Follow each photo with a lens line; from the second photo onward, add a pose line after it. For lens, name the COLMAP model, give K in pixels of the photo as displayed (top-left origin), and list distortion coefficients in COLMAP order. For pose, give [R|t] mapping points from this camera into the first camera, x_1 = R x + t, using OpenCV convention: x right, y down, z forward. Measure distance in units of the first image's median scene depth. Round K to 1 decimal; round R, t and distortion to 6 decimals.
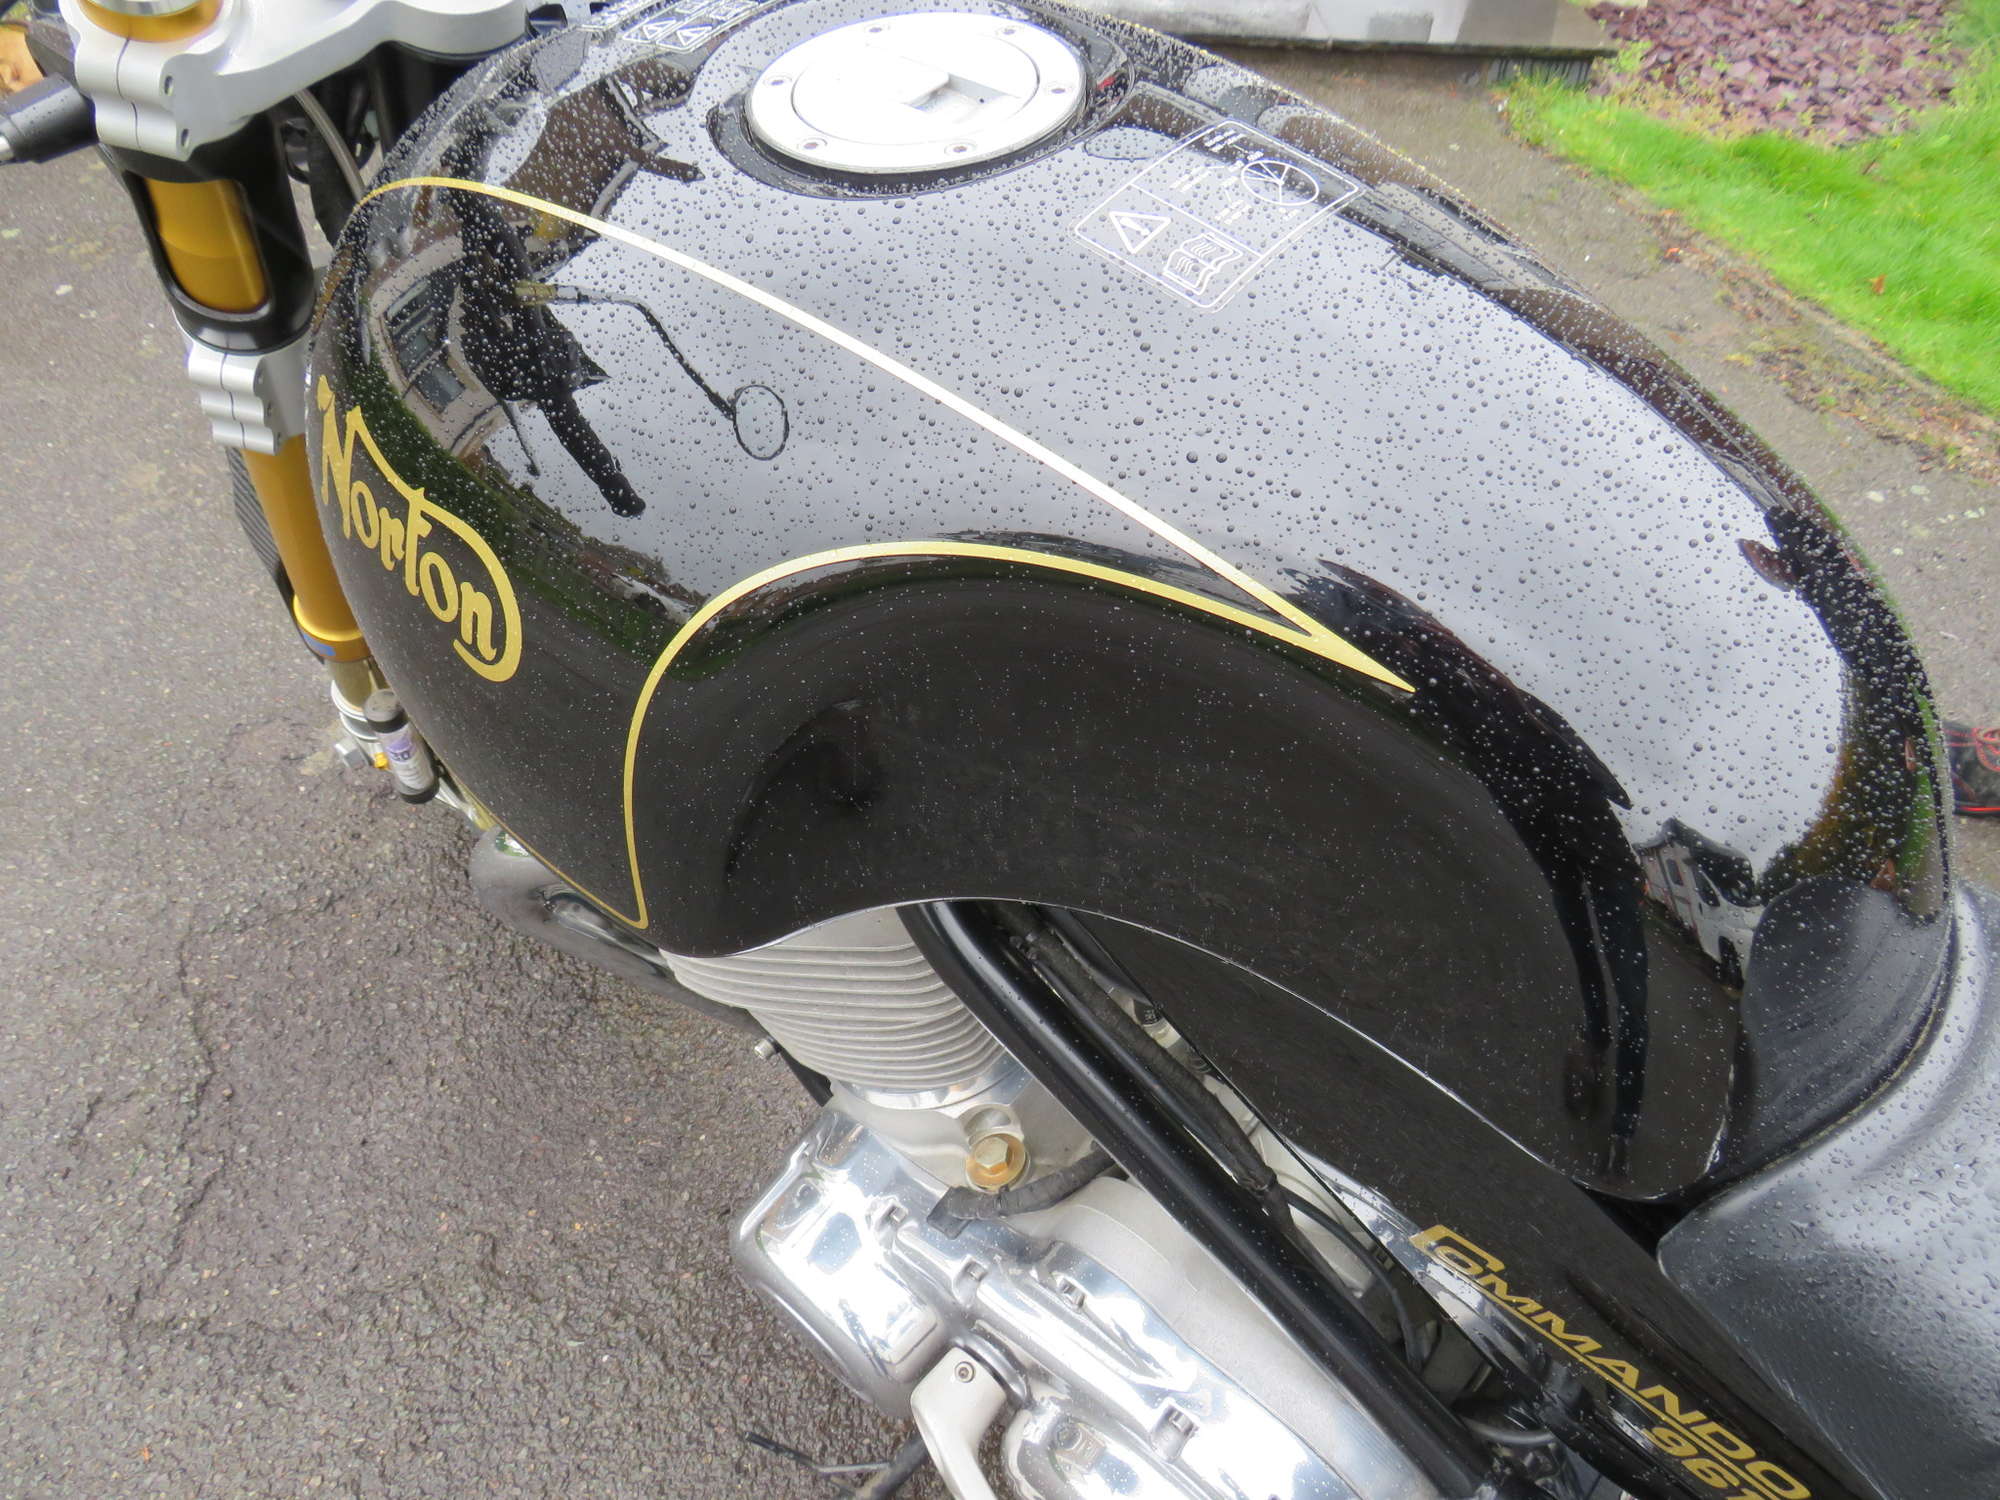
lens RADIAL K [[1390.6, 0, 1005.9], [0, 1390.6, 738.0], [0, 0, 1]] dist [-0.033838, -0.000781]
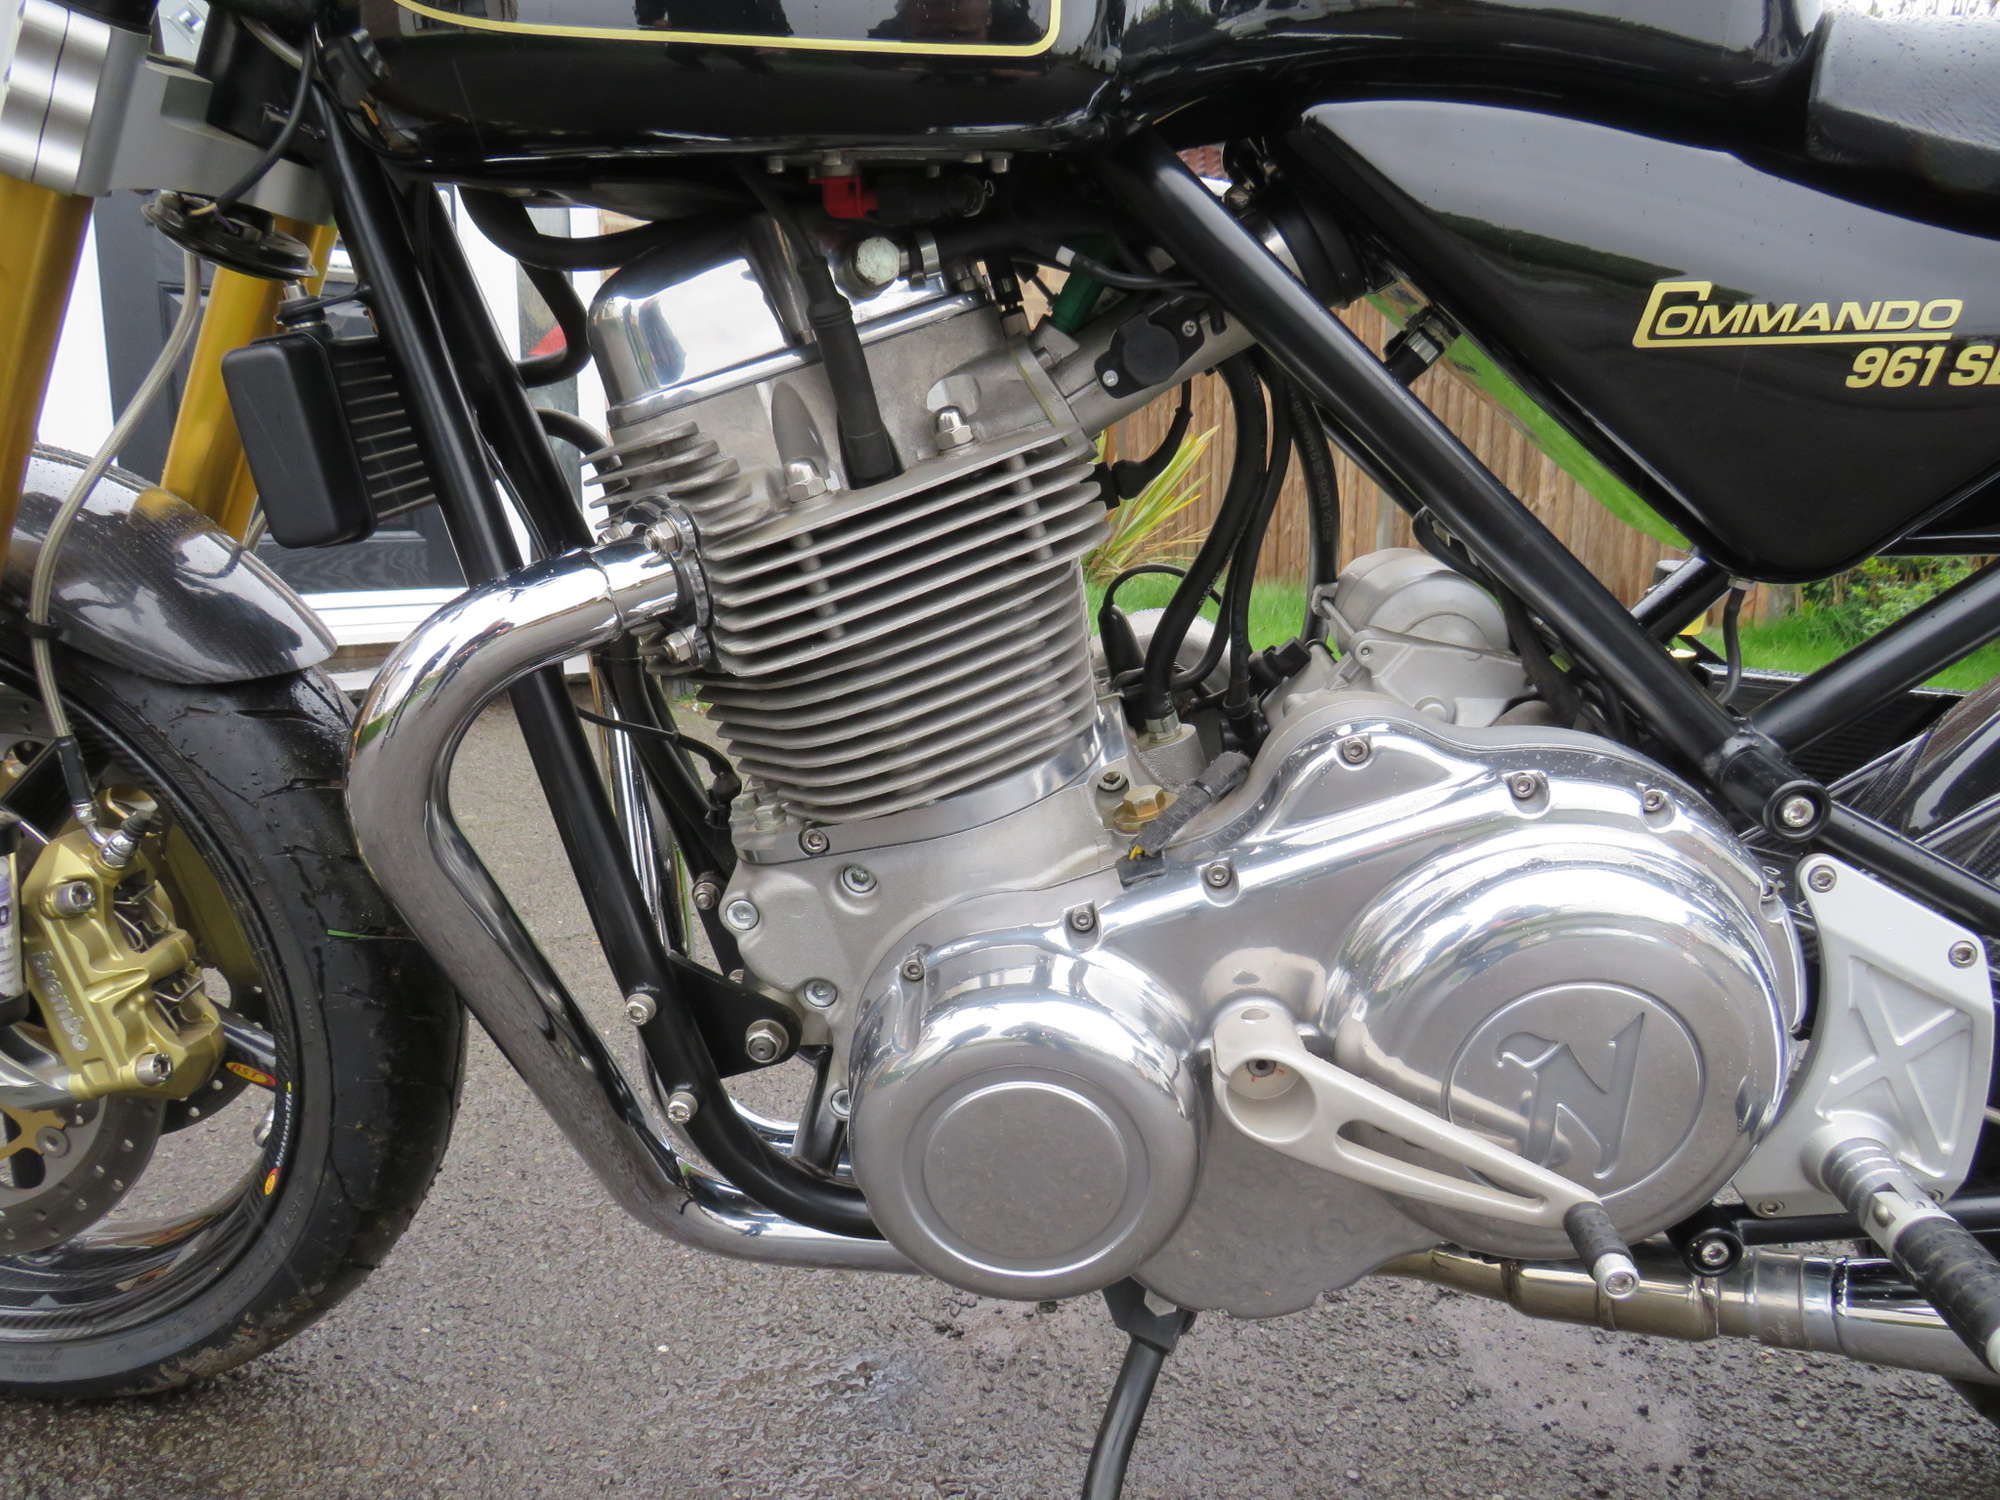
lens RADIAL K [[1370.1, 0, 1000.0], [0, 1370.1, 750.0], [0, 0, 1]] dist [-0.020997, 0.002974]
pose [[0.794871, -0.146086, 0.588930, -0.390942], [0.438659, 0.808945, -0.391391, 0.383056], [-0.419235, 0.569445, 0.707089, 0.262925]]
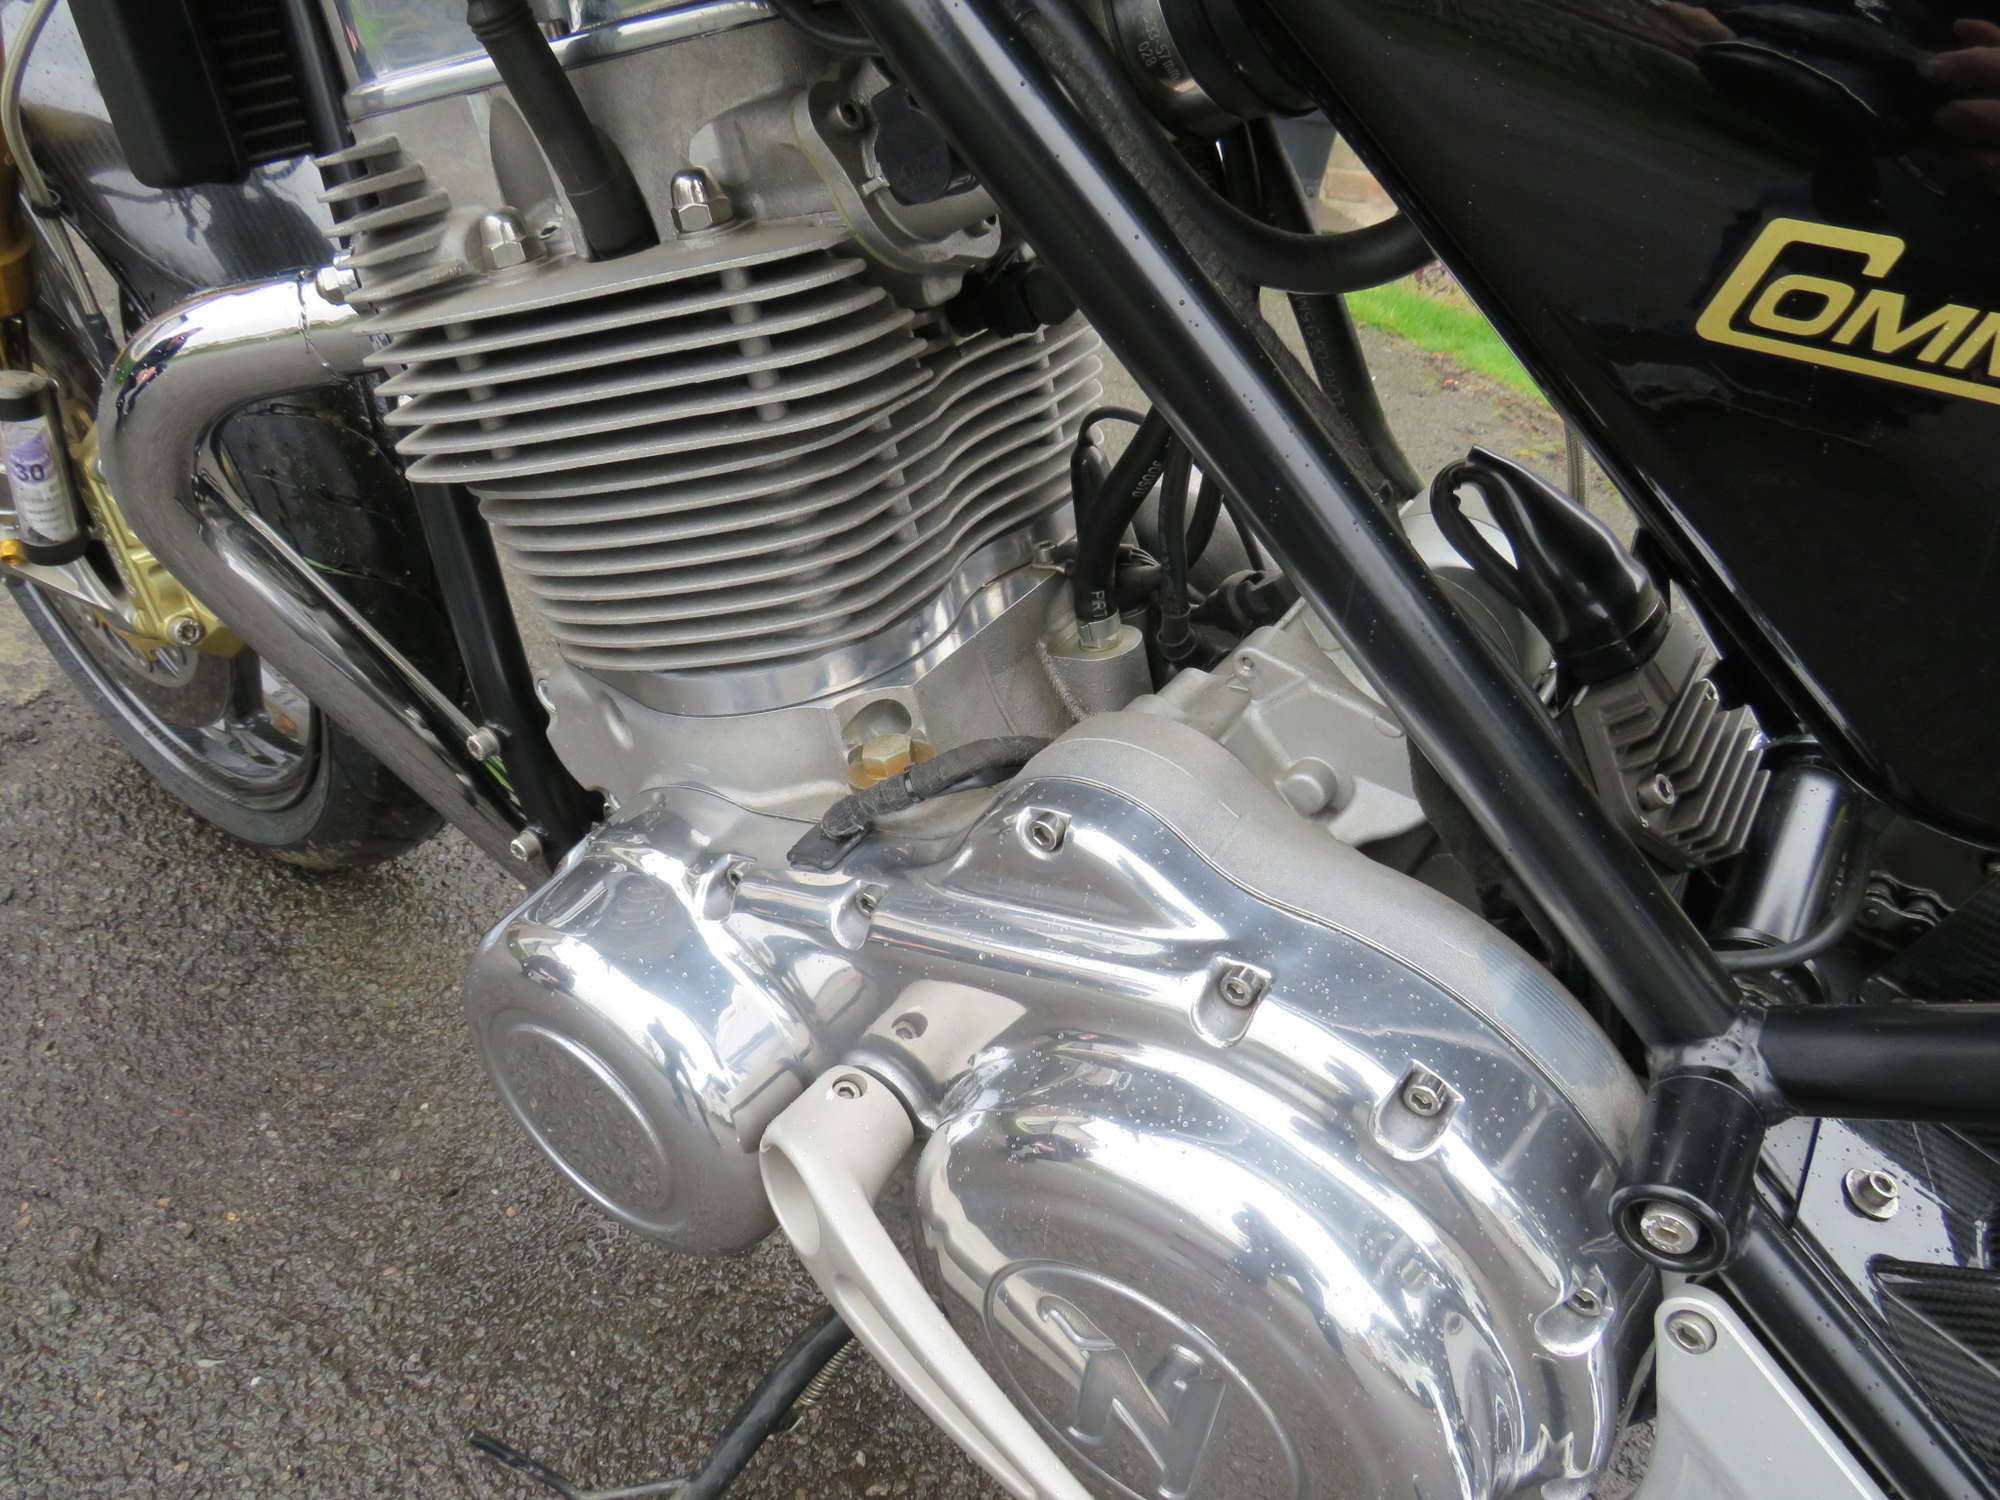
lens RADIAL K [[1390.6, 0, 1005.9], [0, 1390.6, 738.0], [0, 0, 1]] dist [-0.033838, -0.000781]
pose [[0.986235, 0.010540, 0.165011, -0.042384], [0.024419, 0.977738, -0.208404, 0.287036], [-0.163534, 0.209565, 0.964023, 0.228078]]
